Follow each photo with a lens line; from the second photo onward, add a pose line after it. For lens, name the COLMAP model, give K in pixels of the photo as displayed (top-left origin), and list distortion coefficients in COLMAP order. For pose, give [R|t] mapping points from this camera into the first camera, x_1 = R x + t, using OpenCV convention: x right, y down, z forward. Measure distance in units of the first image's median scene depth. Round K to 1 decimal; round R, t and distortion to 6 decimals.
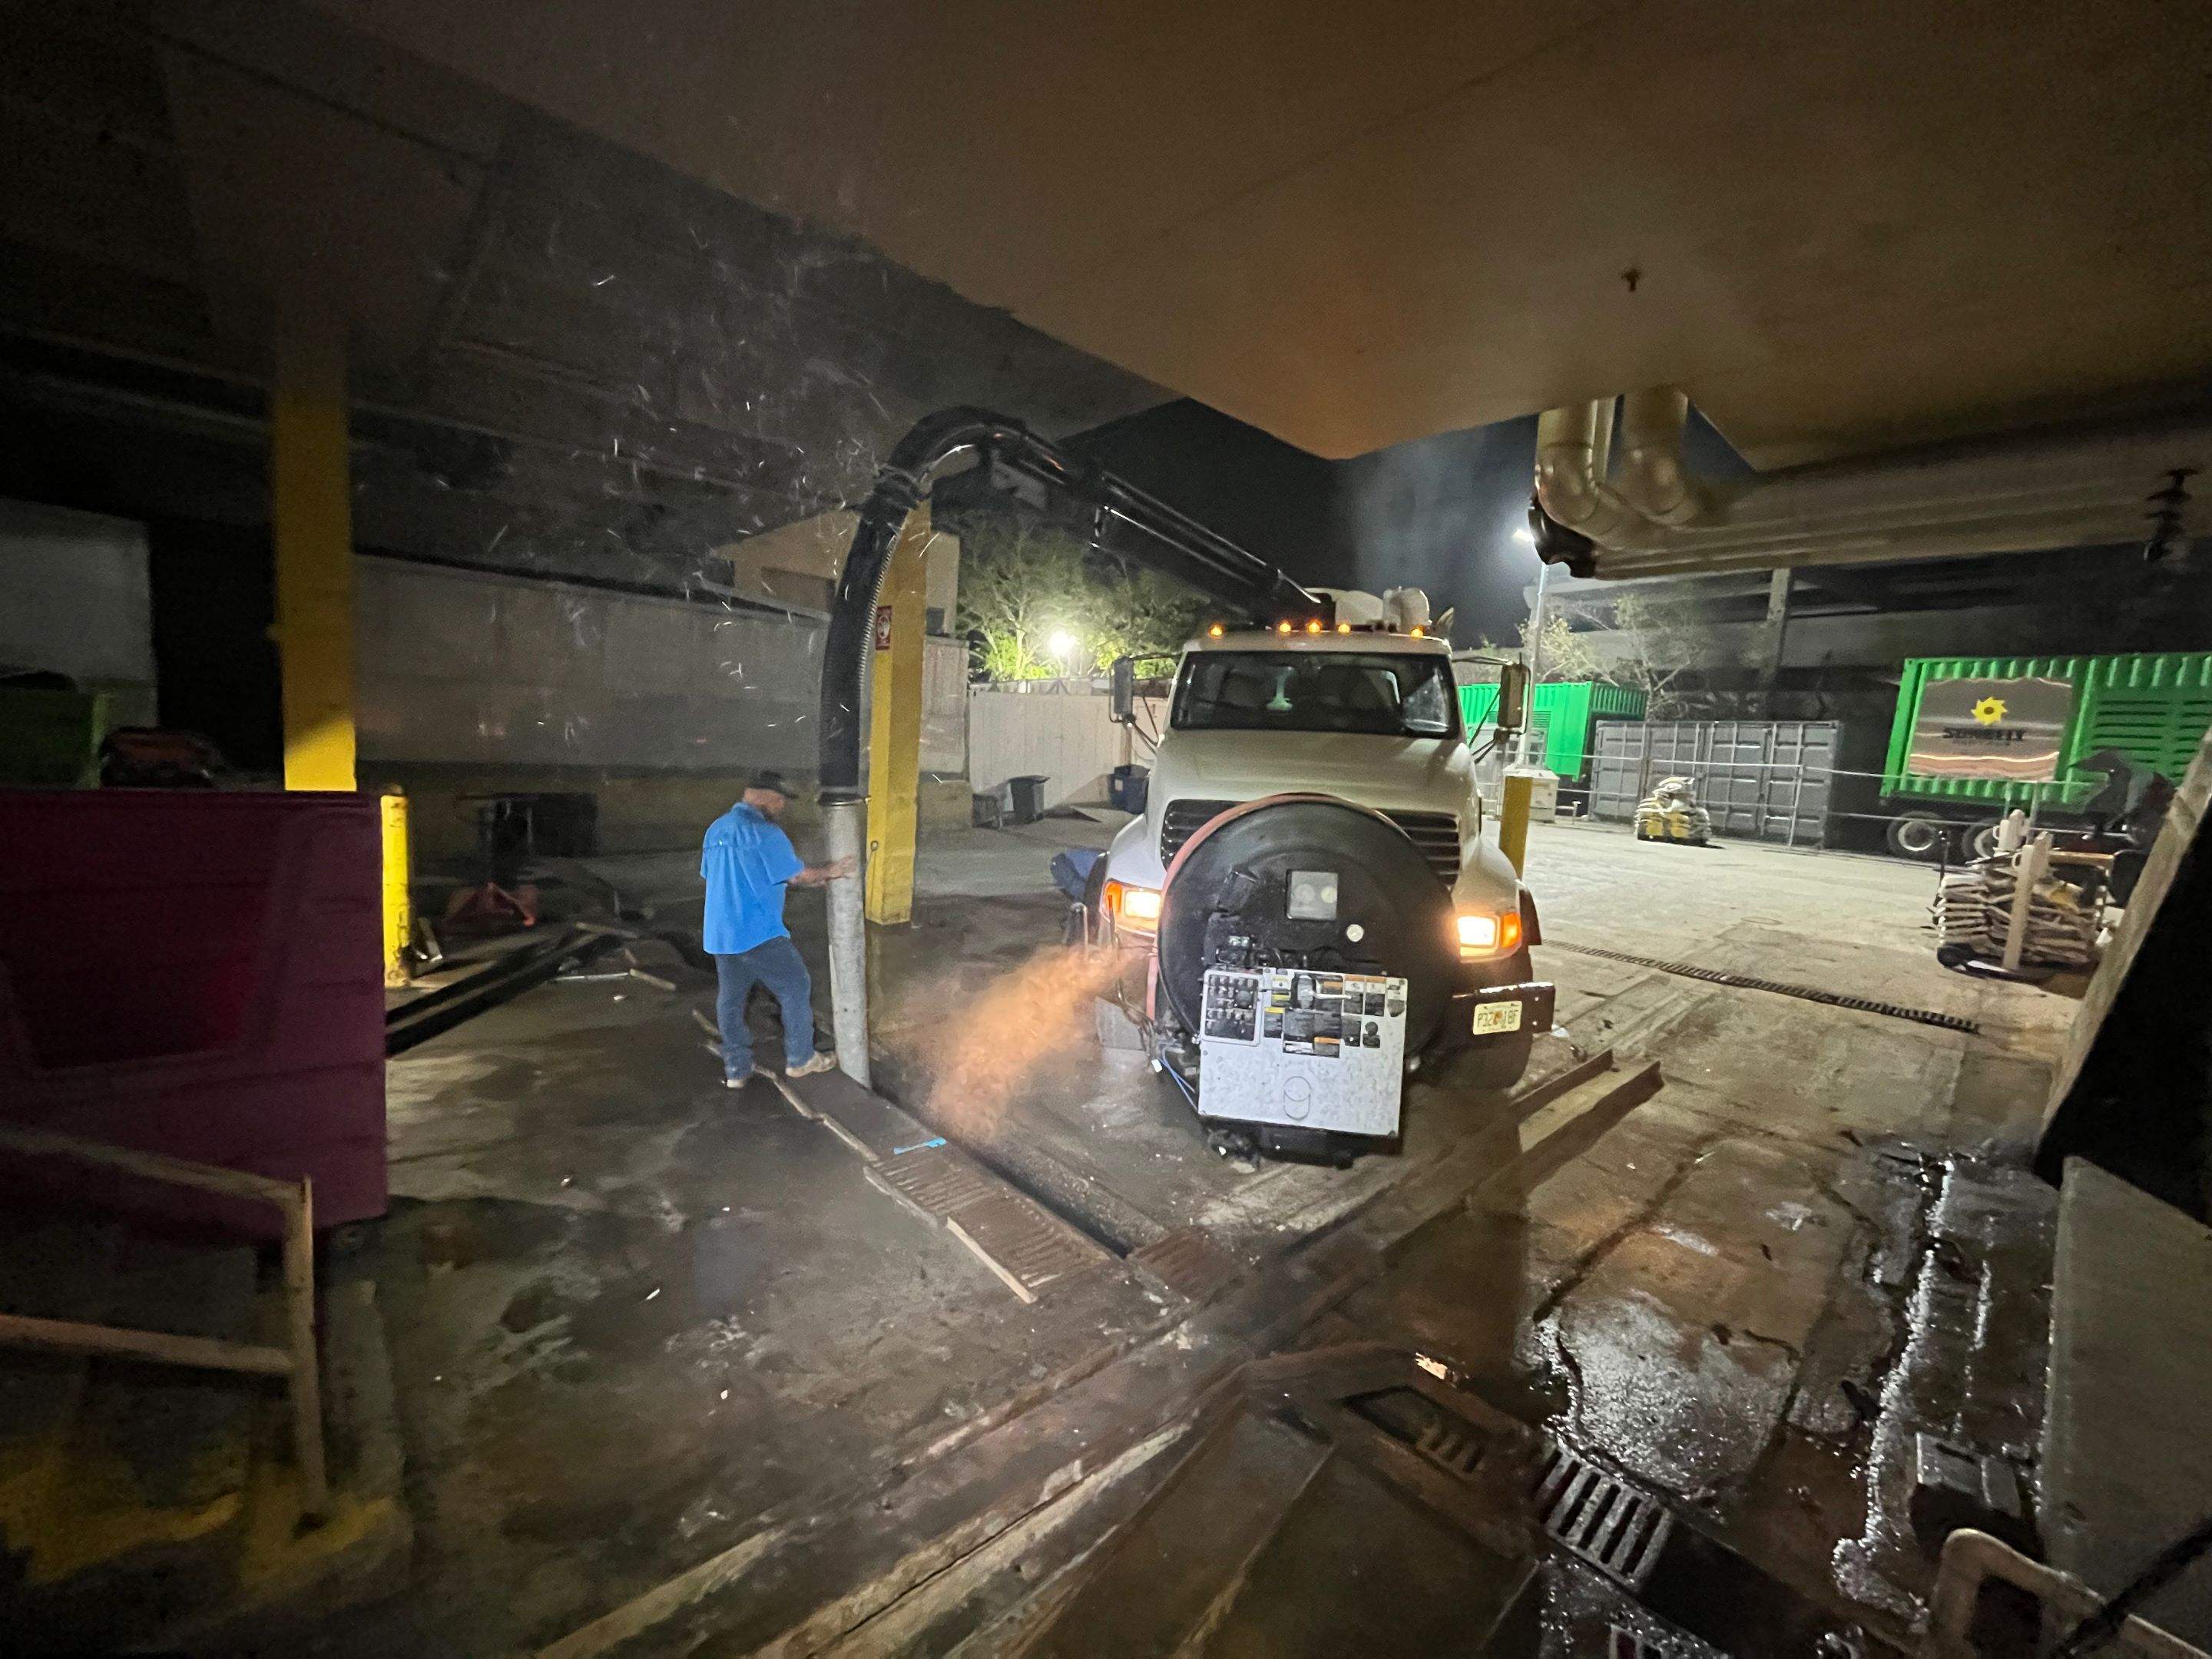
lens RADIAL K [[886.6, 0, 1105.4], [0, 886.6, 821.5], [0, 0, 1]] dist [-0.003844, 0.000325]
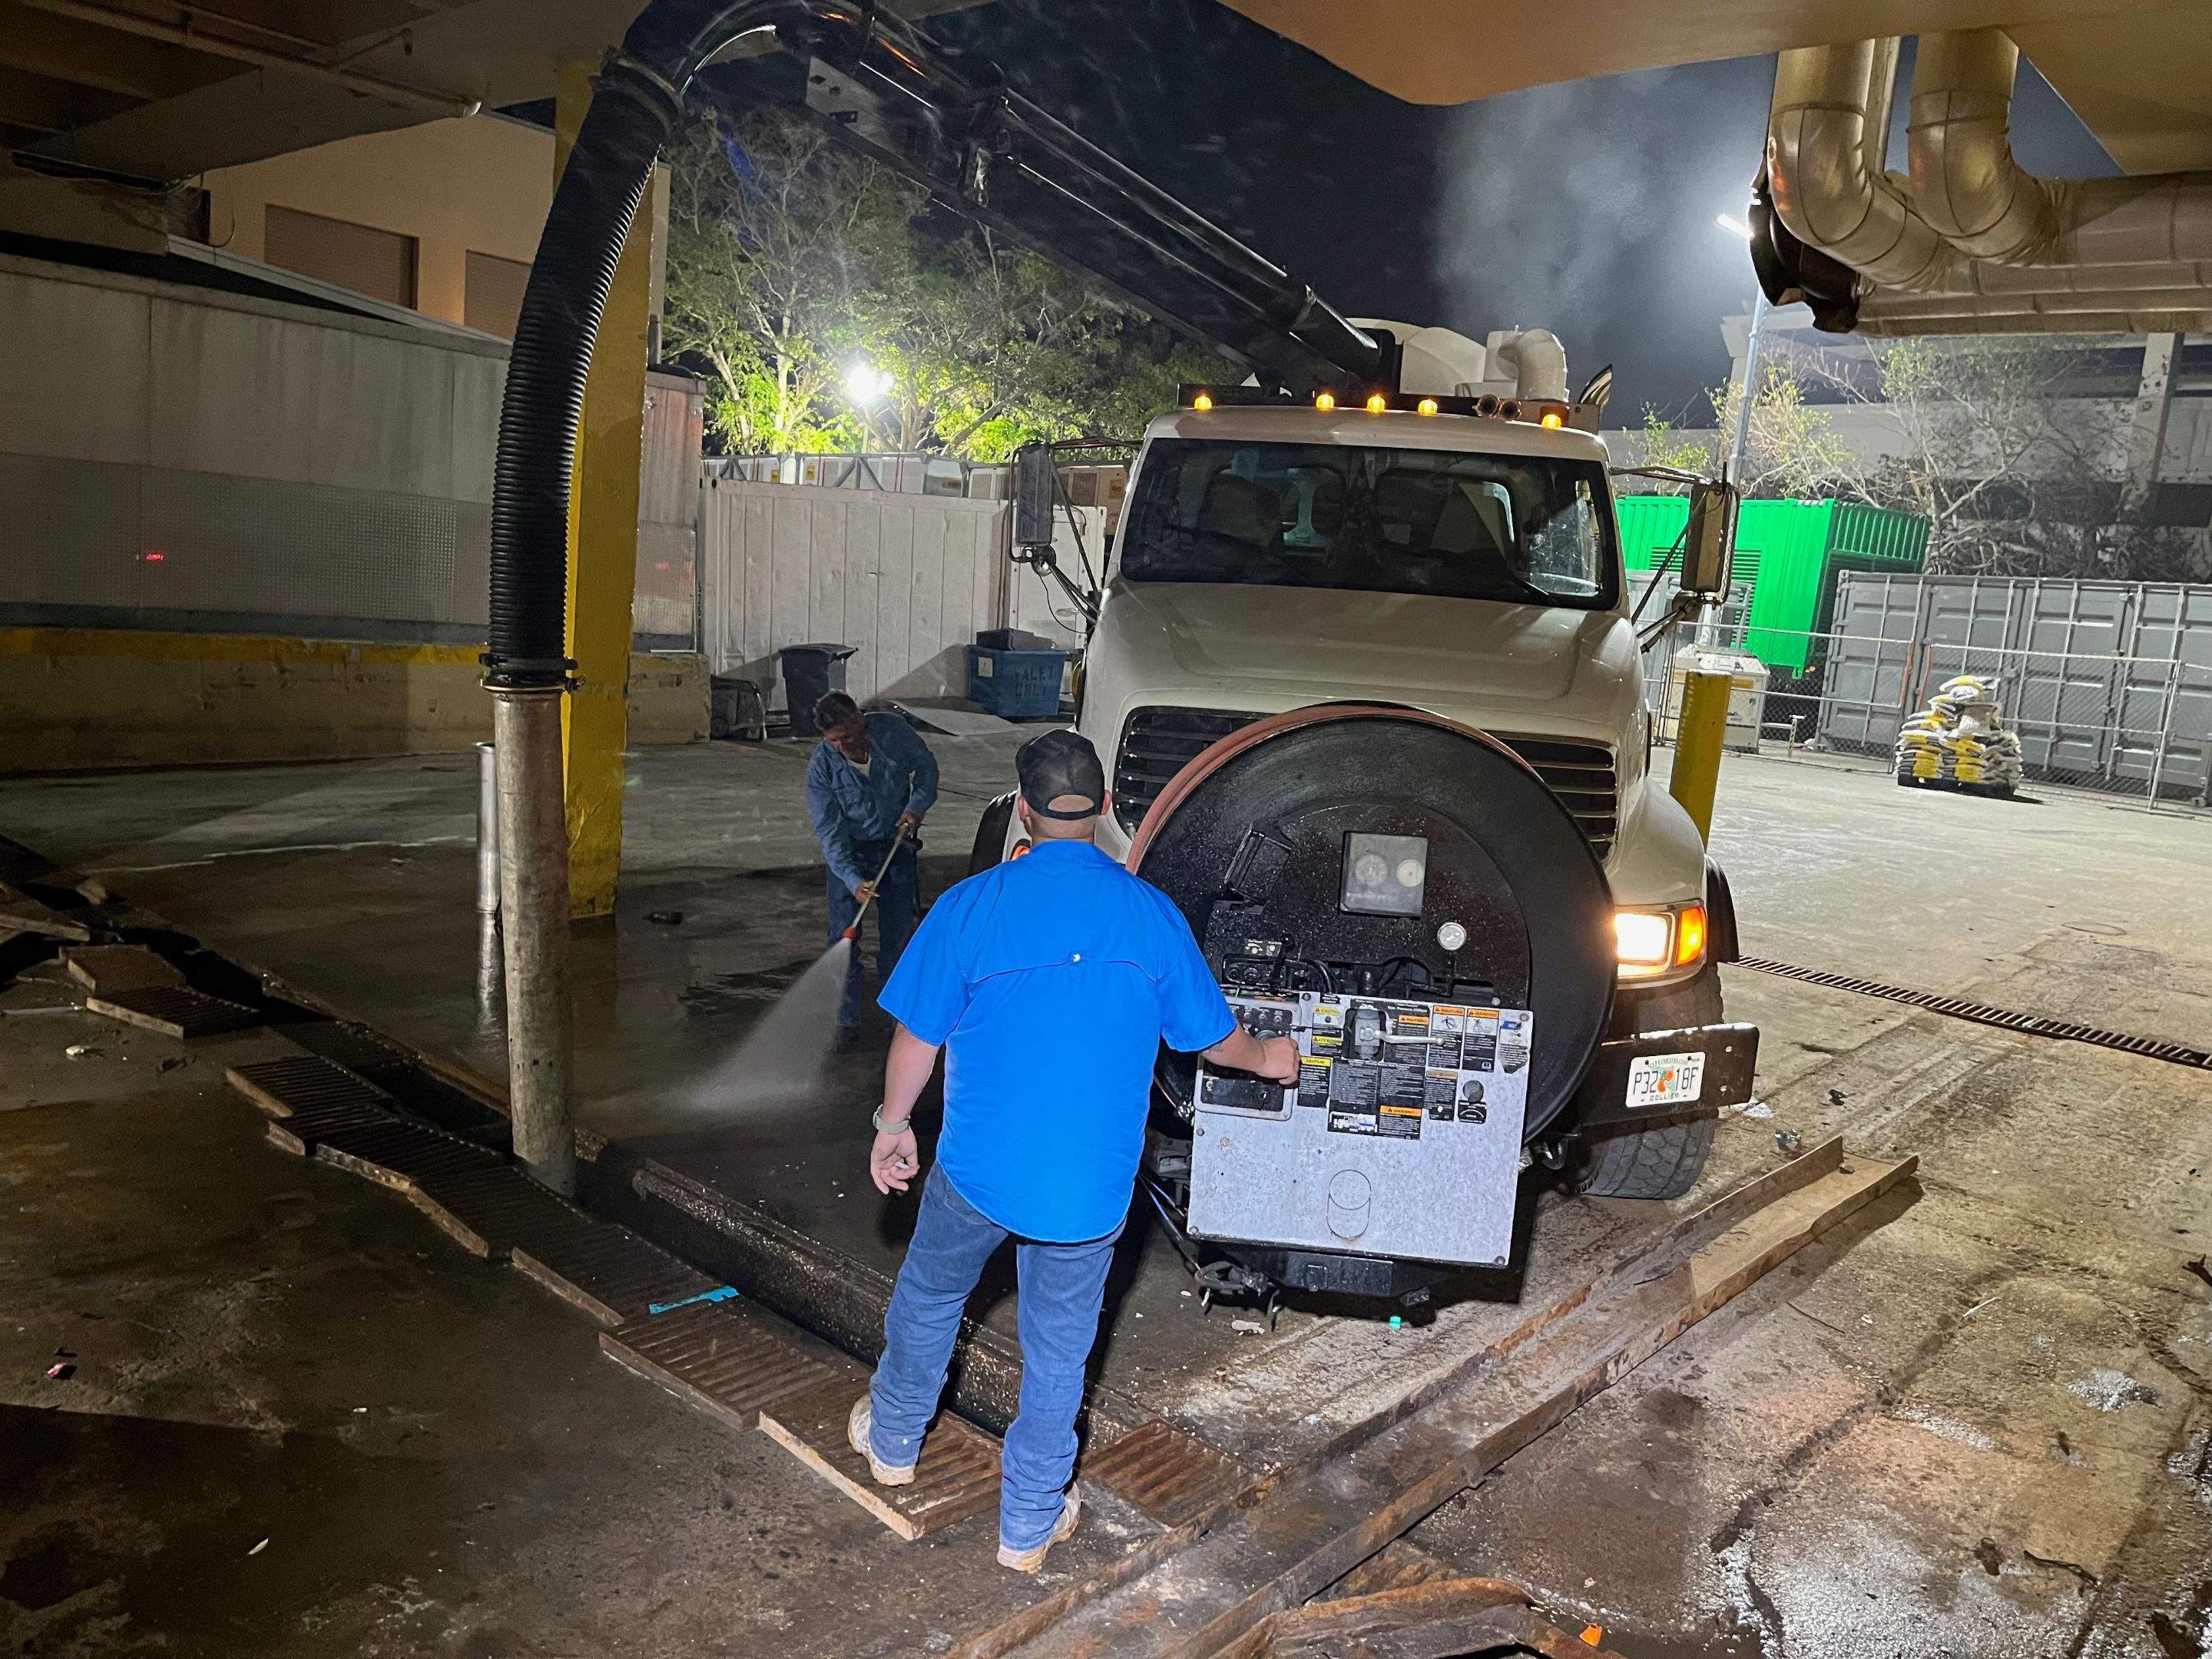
lens RADIAL K [[1668.3, 0, 1115.3], [0, 1668.3, 835.9], [0, 0, 1]] dist [0.062907, -0.088682]
pose [[0.994207, 0.015066, 0.106425, -0.057473], [-0.021615, 0.997925, 0.060651, -0.006247], [-0.105290, -0.062600, 0.992469, -0.091212]]
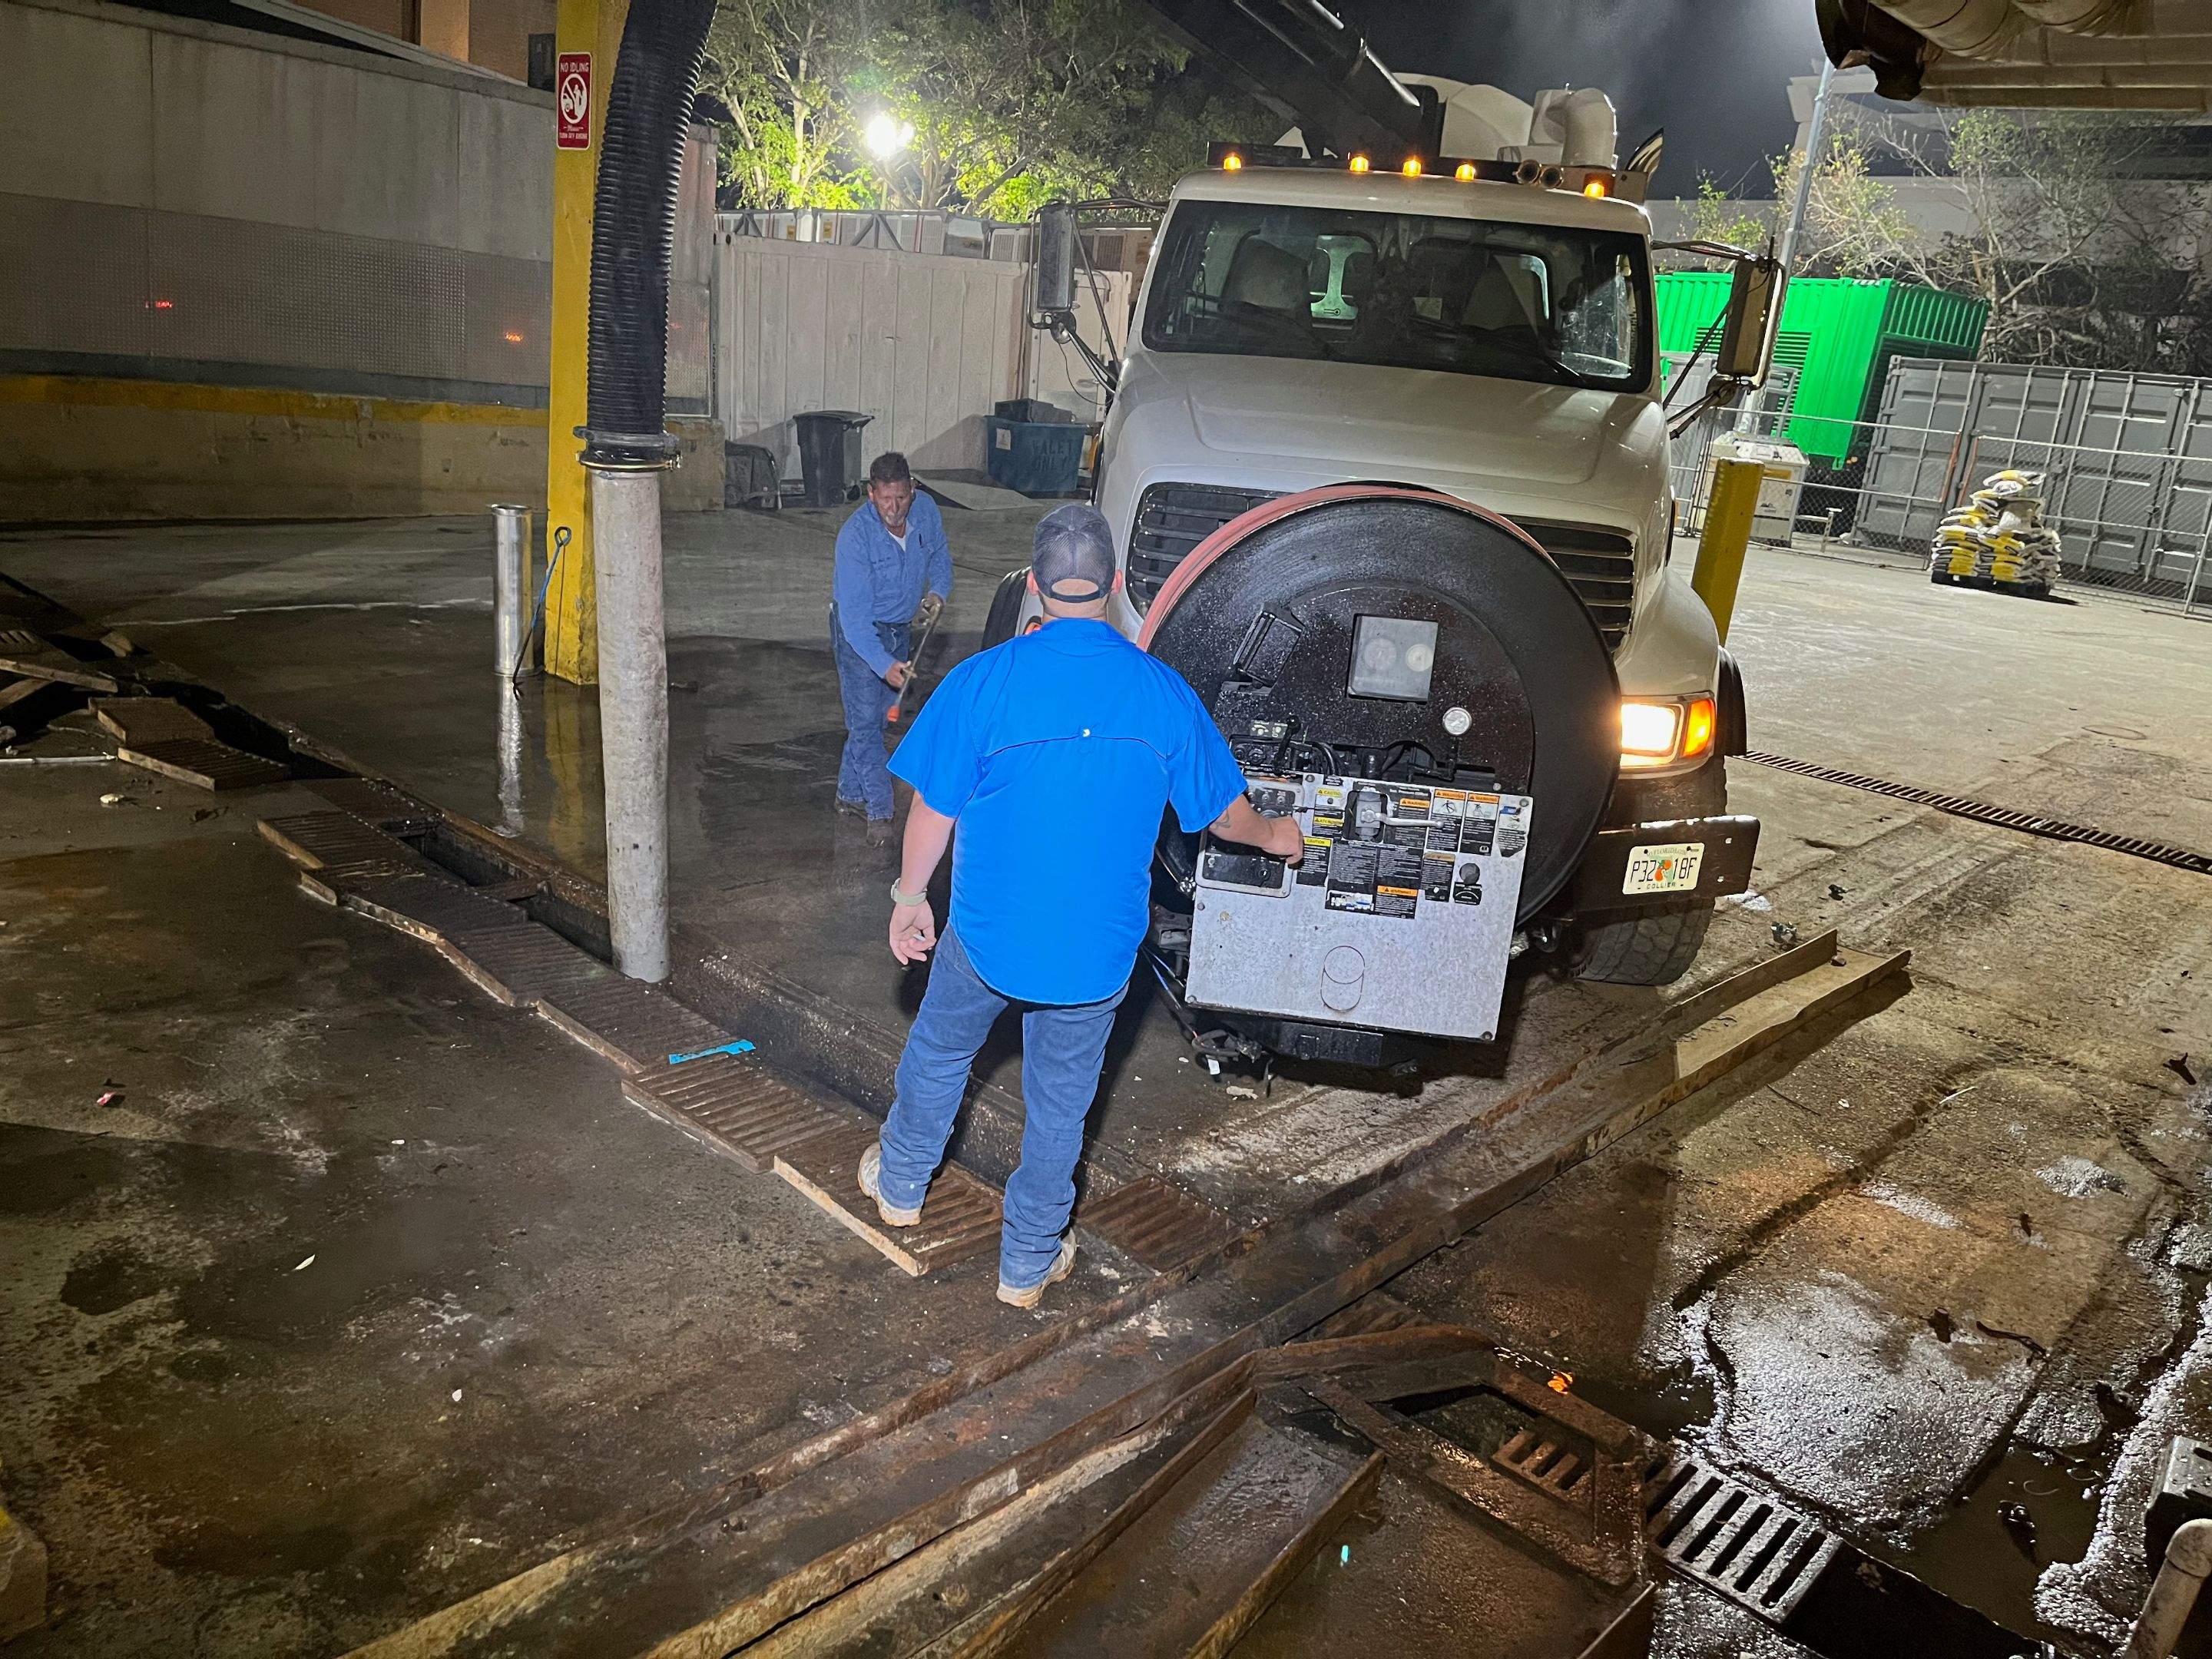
lens RADIAL K [[1668.6, 0, 1099.8], [0, 1668.6, 827.2], [0, 0, 1]] dist [0.057094, -0.070651]
pose [[0.995471, 0.028090, 0.090819, -0.054351], [-0.044591, 0.981702, 0.185130, -0.004933], [-0.083957, -0.188342, 0.978508, -0.103341]]
